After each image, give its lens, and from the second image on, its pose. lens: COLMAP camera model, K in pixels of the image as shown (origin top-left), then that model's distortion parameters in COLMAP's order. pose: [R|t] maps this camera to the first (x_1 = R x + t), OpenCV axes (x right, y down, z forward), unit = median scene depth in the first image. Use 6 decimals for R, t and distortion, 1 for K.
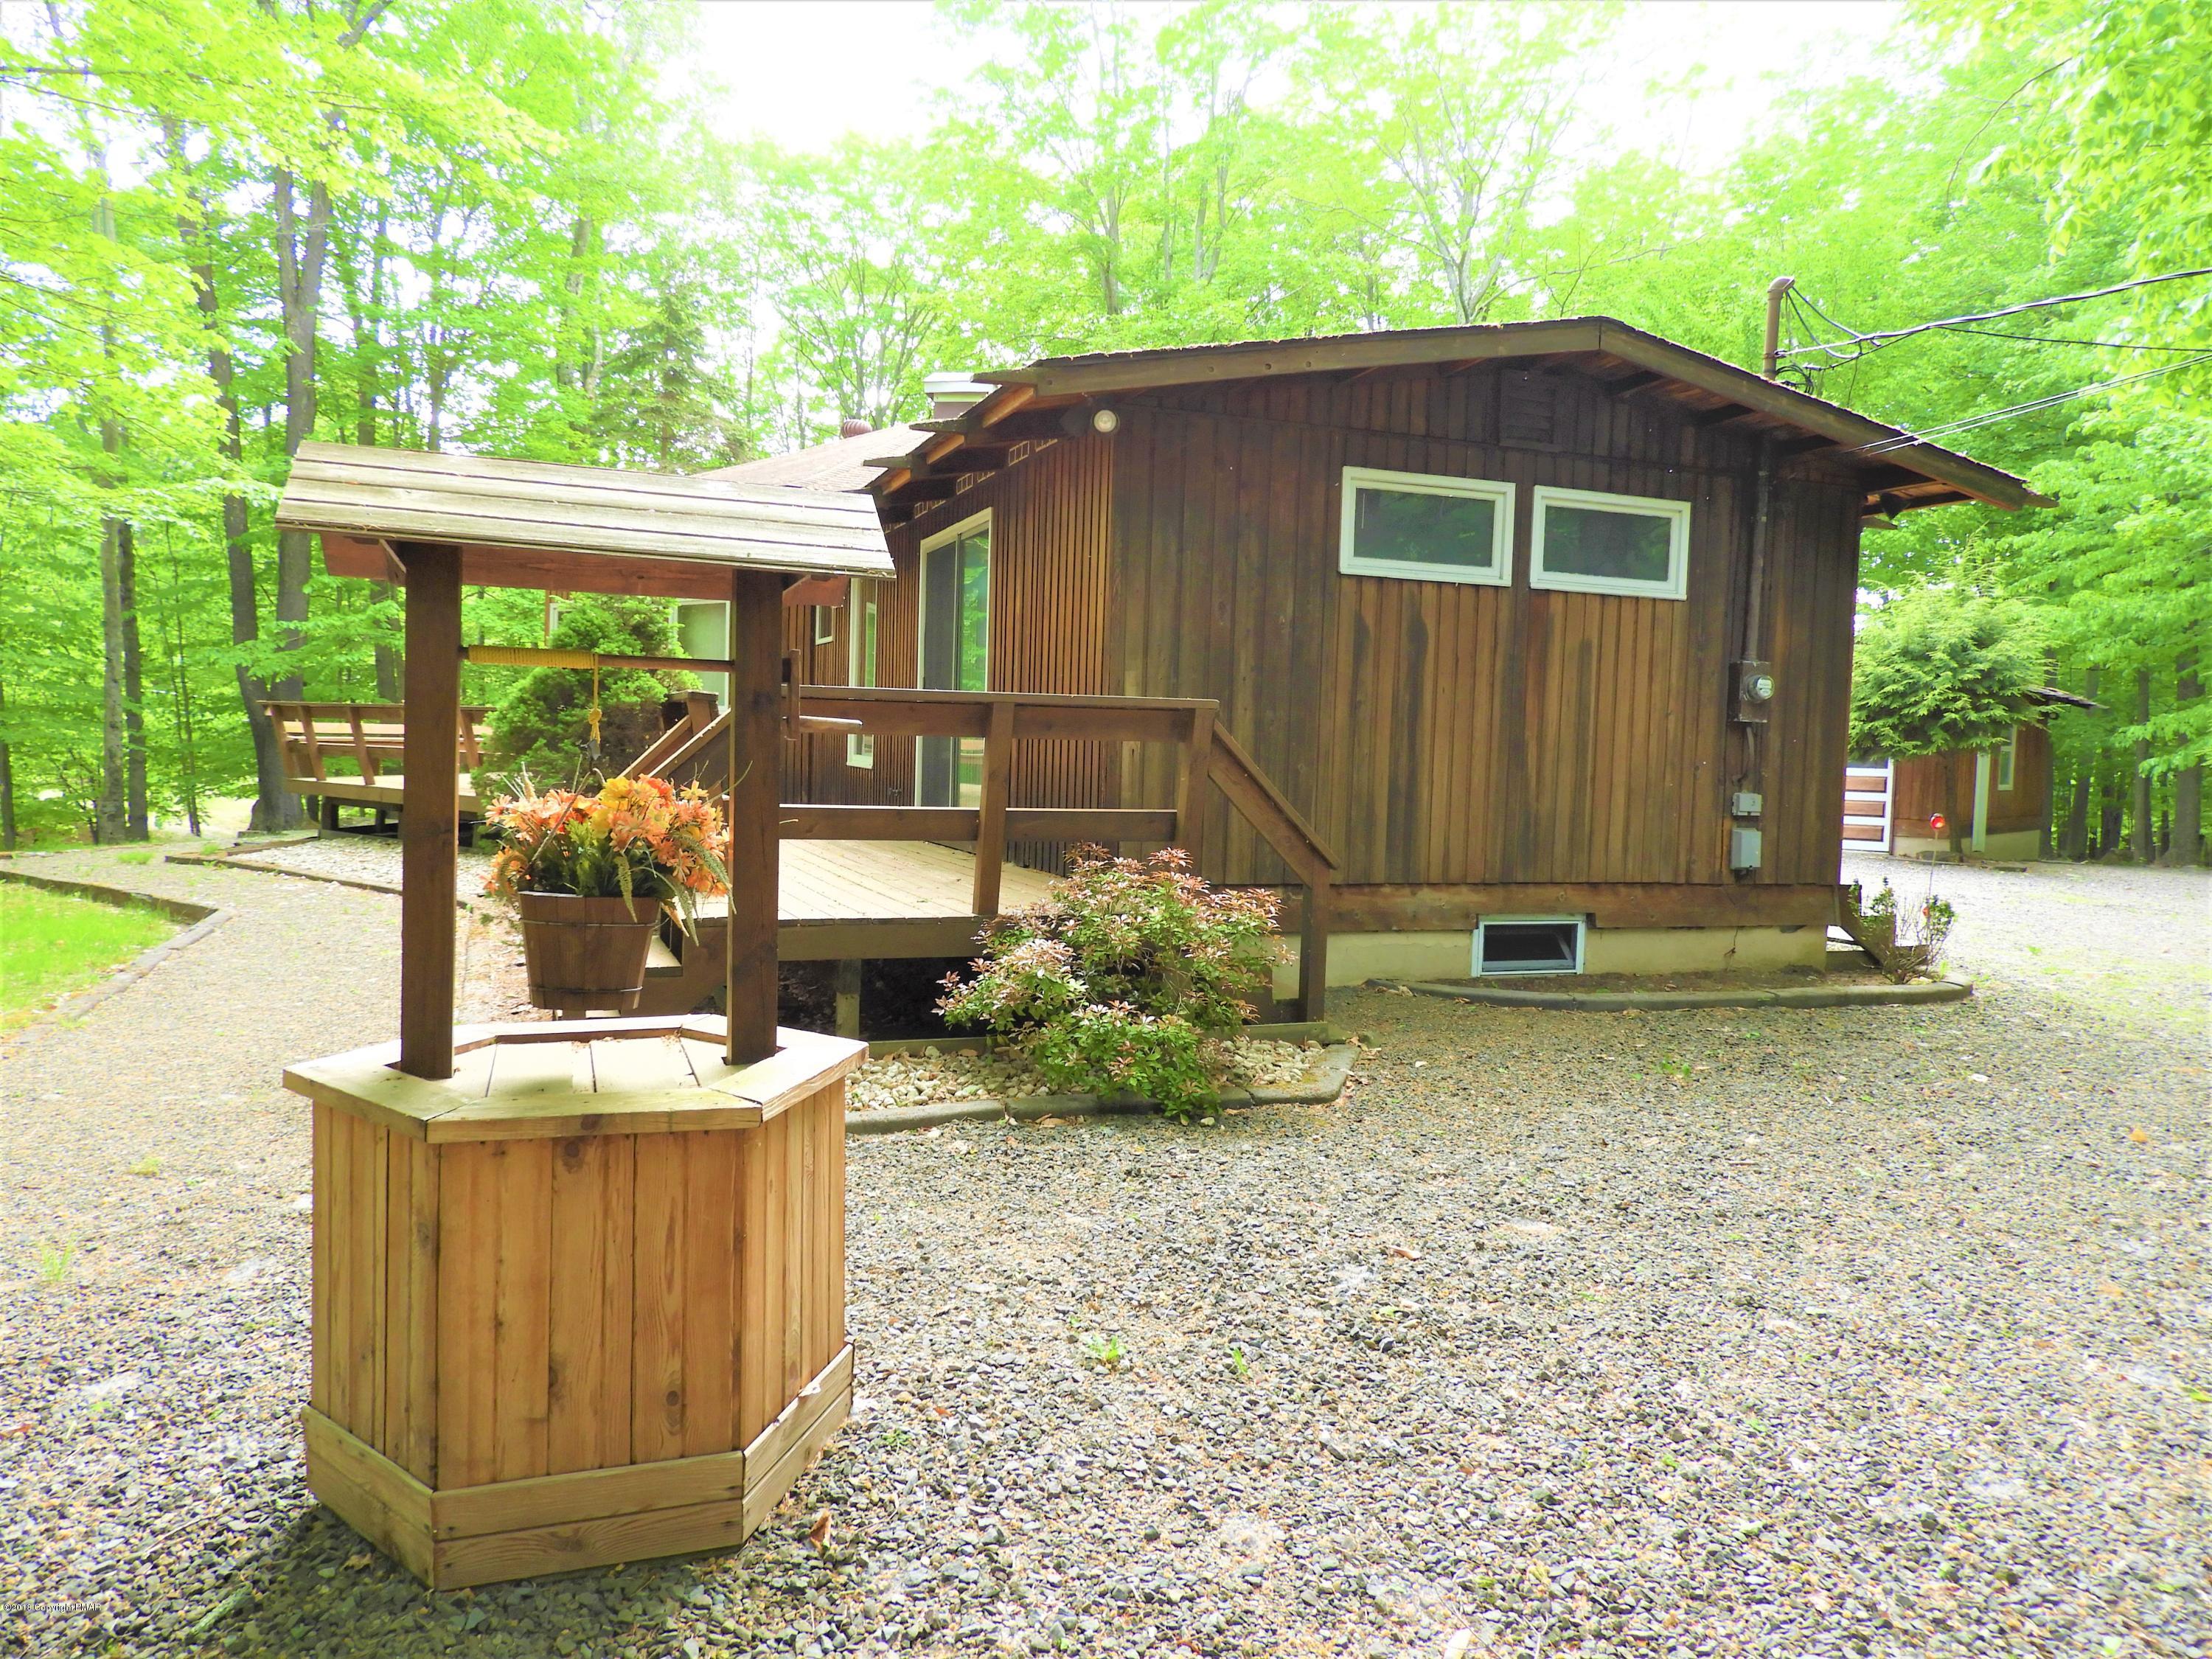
lens RADIAL K [[1568.6, 0, 1105.7], [0, 1568.6, 825.0], [0, 0, 1]] dist [0.000056, 0.004737]
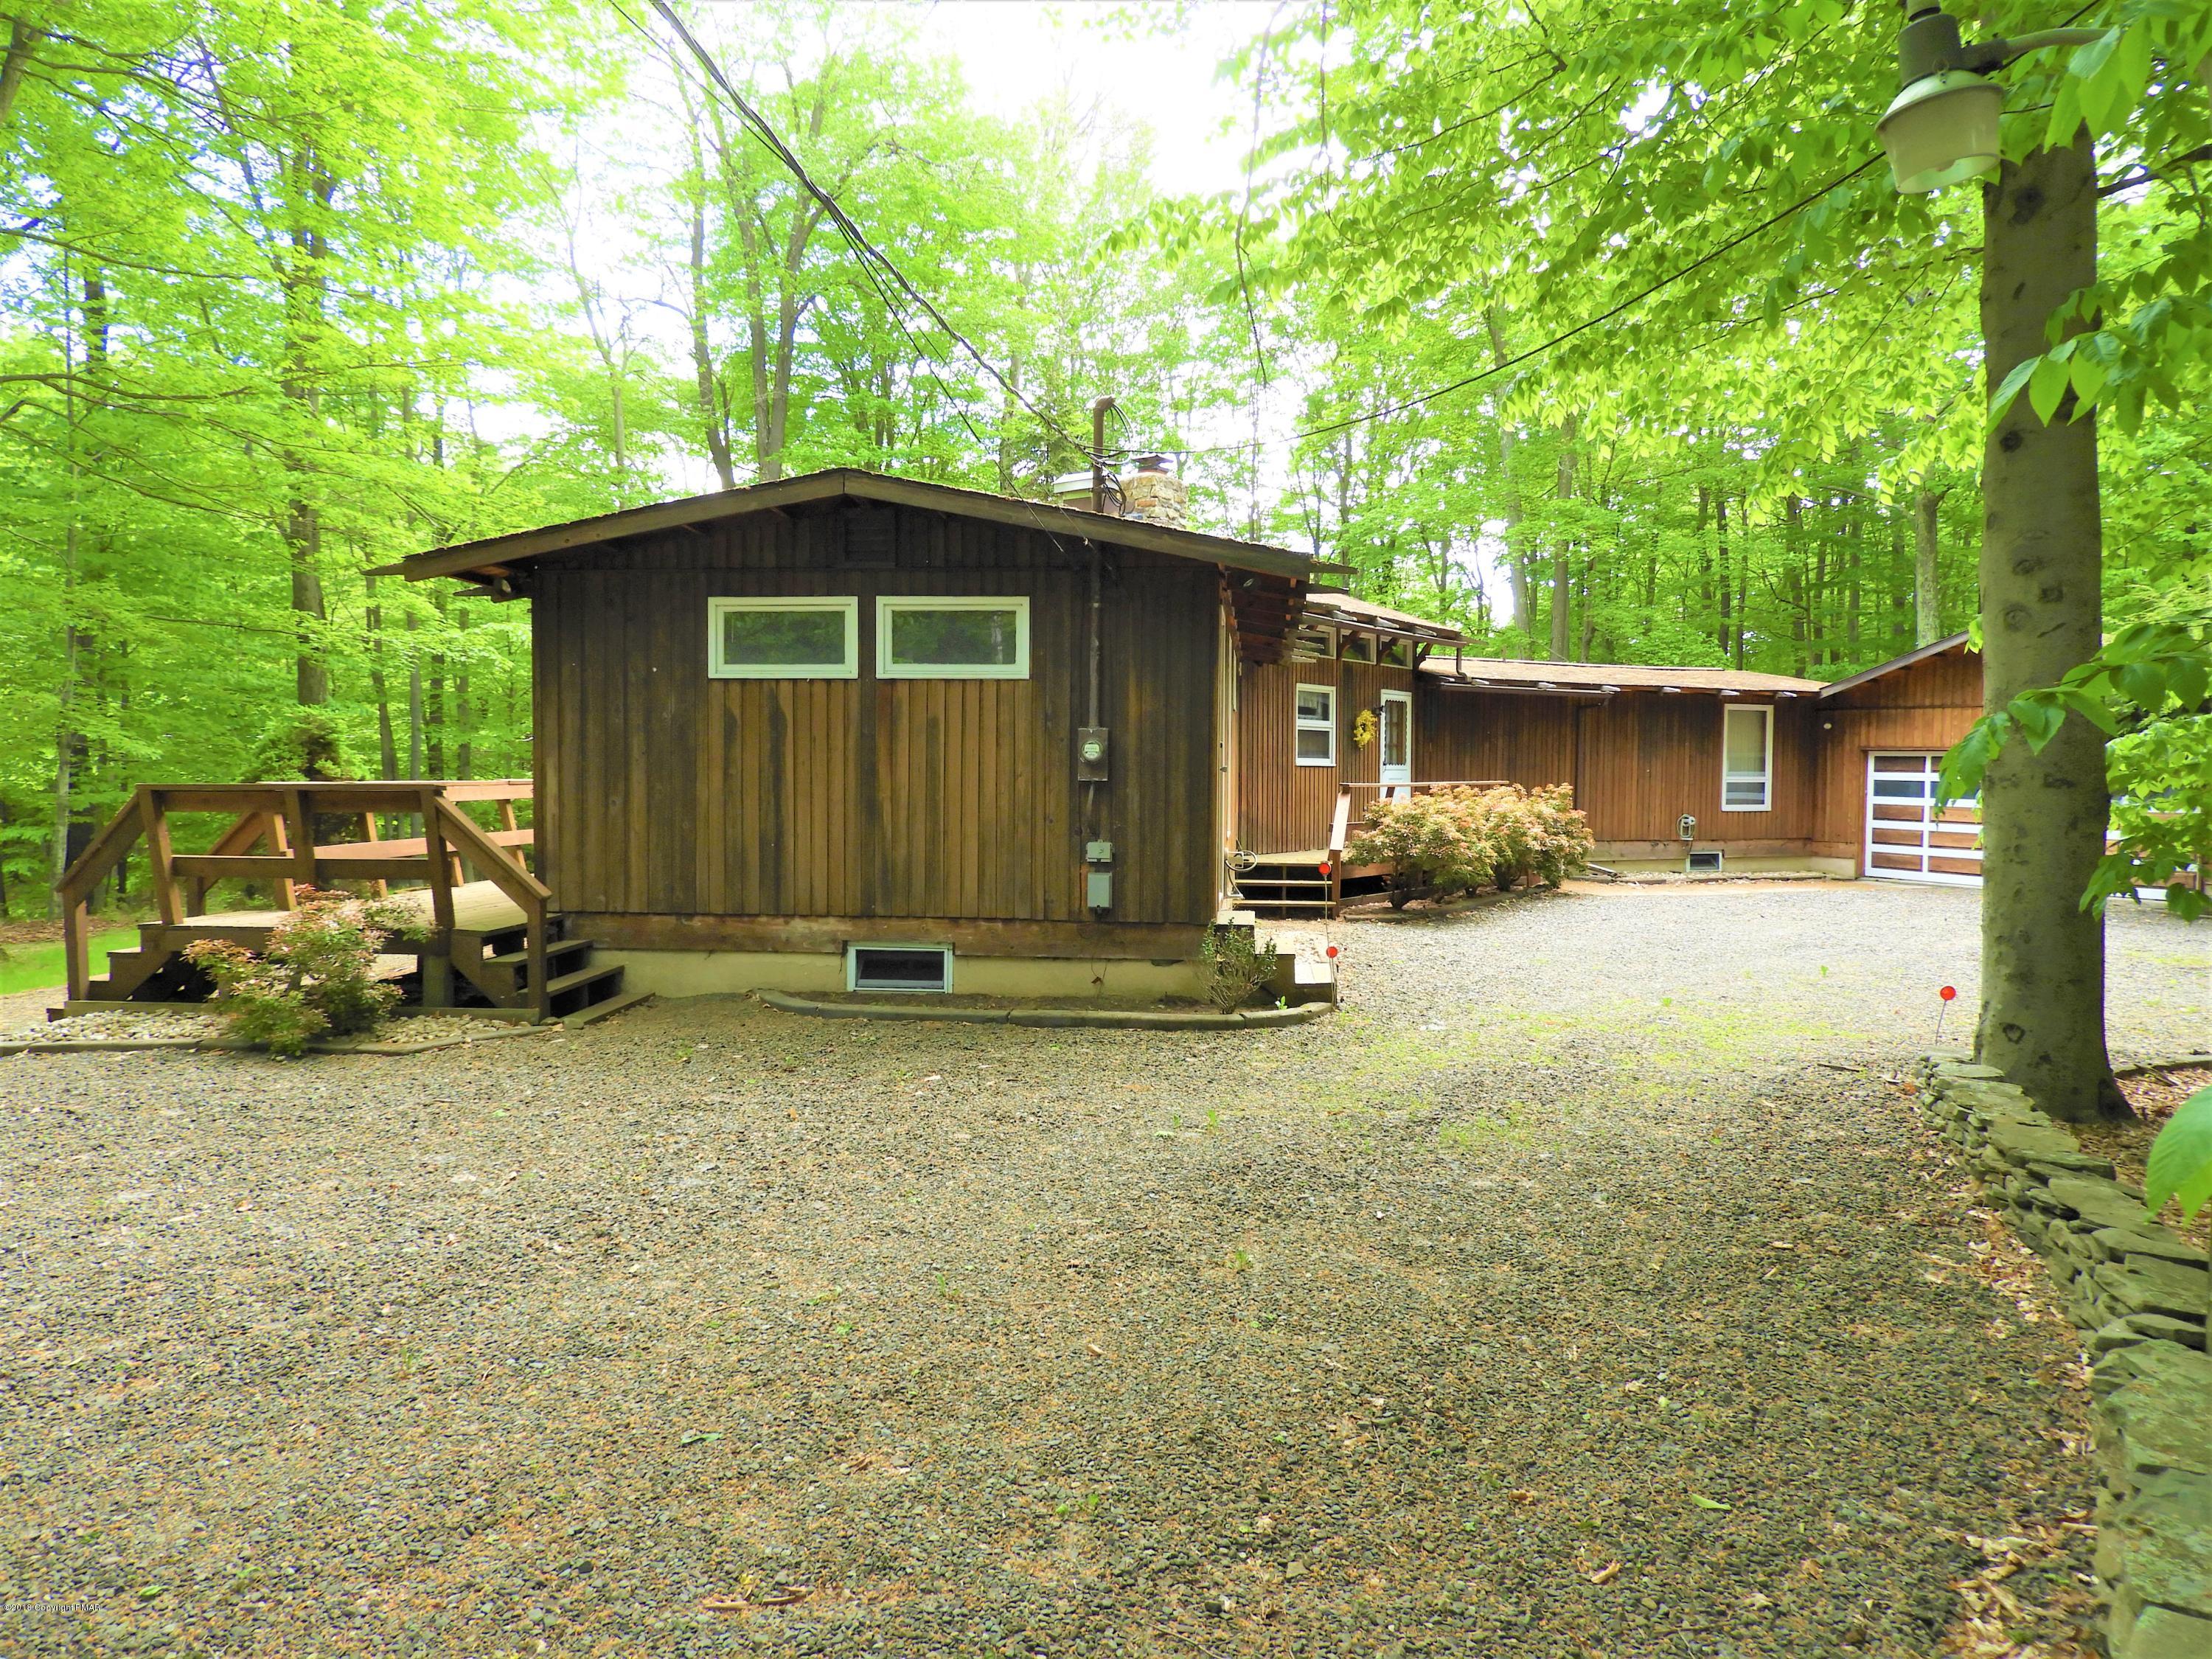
lens RADIAL K [[1568.6, 0, 1107.2], [0, 1568.6, 834.1], [0, 0, 1]] dist [0.000056, 0.004737]
pose [[0.893799, -0.010627, -0.448341, 0.988541], [-0.003965, 0.999493, -0.031595, 0.010902], [0.448449, 0.030018, 0.893304, -0.025423]]
